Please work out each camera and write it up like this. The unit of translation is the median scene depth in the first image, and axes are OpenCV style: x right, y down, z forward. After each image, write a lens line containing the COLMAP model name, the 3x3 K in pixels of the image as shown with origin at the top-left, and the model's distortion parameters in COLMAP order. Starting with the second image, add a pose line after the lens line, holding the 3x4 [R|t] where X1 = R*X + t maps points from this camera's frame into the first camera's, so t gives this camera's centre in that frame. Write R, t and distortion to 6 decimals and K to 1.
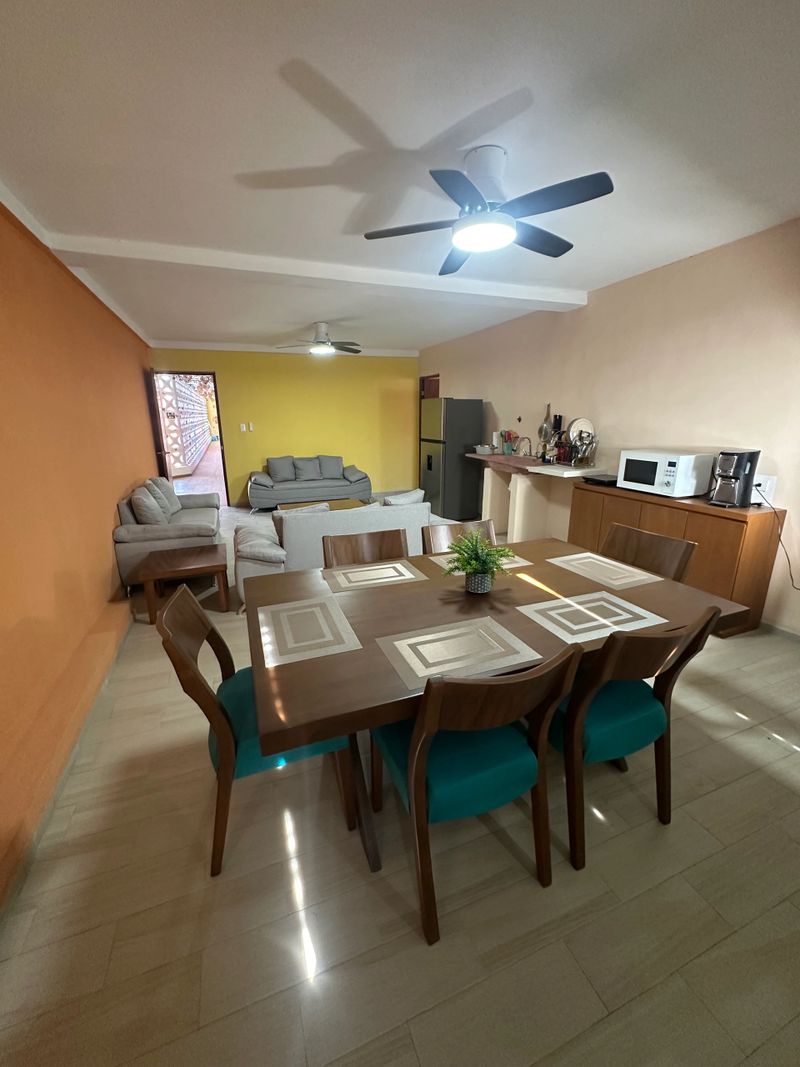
lens RADIAL K [[429.2, 0, 400.0], [0, 429.2, 533.5], [0, 0, 1]] dist [0.000817, 0.000046]
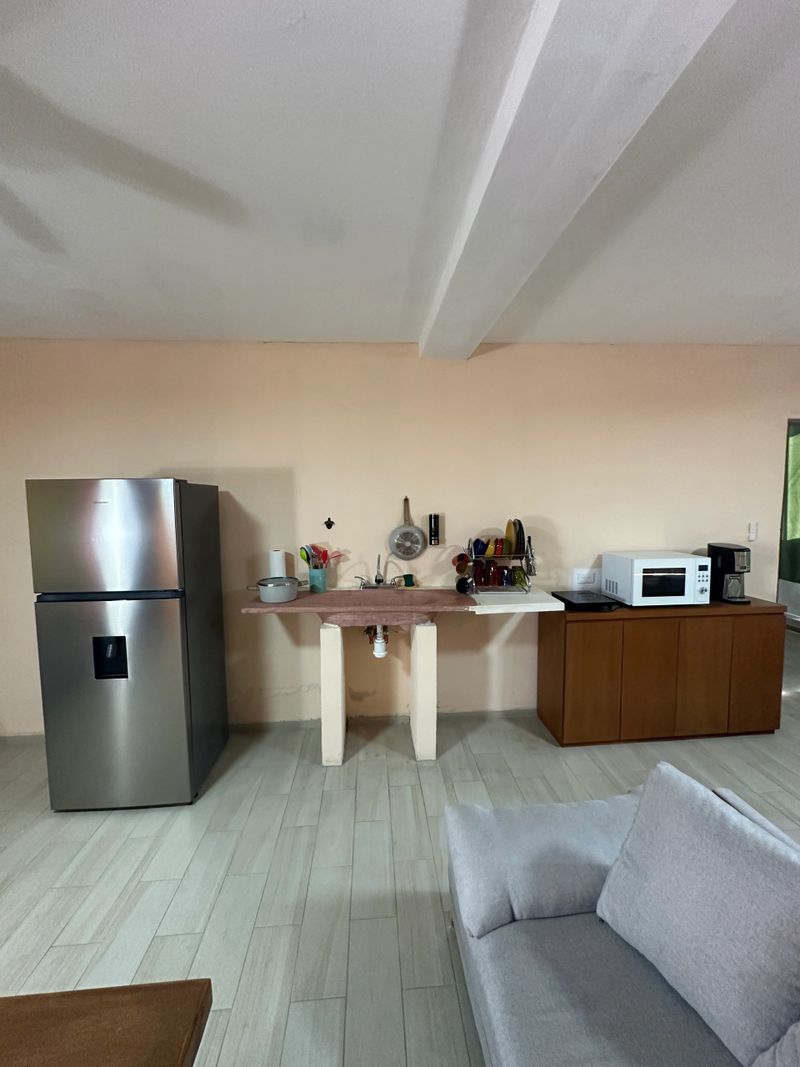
lens RADIAL K [[429.2, 0, 400.0], [0, 429.2, 533.5], [0, 0, 1]] dist [0.000817, 0.000046]
pose [[0.292801, -0.076684, 0.953093, -0.232506], [0.266441, 0.963842, -0.004305, -0.252218], [-0.918301, 0.255204, 0.302646, 0.839308]]
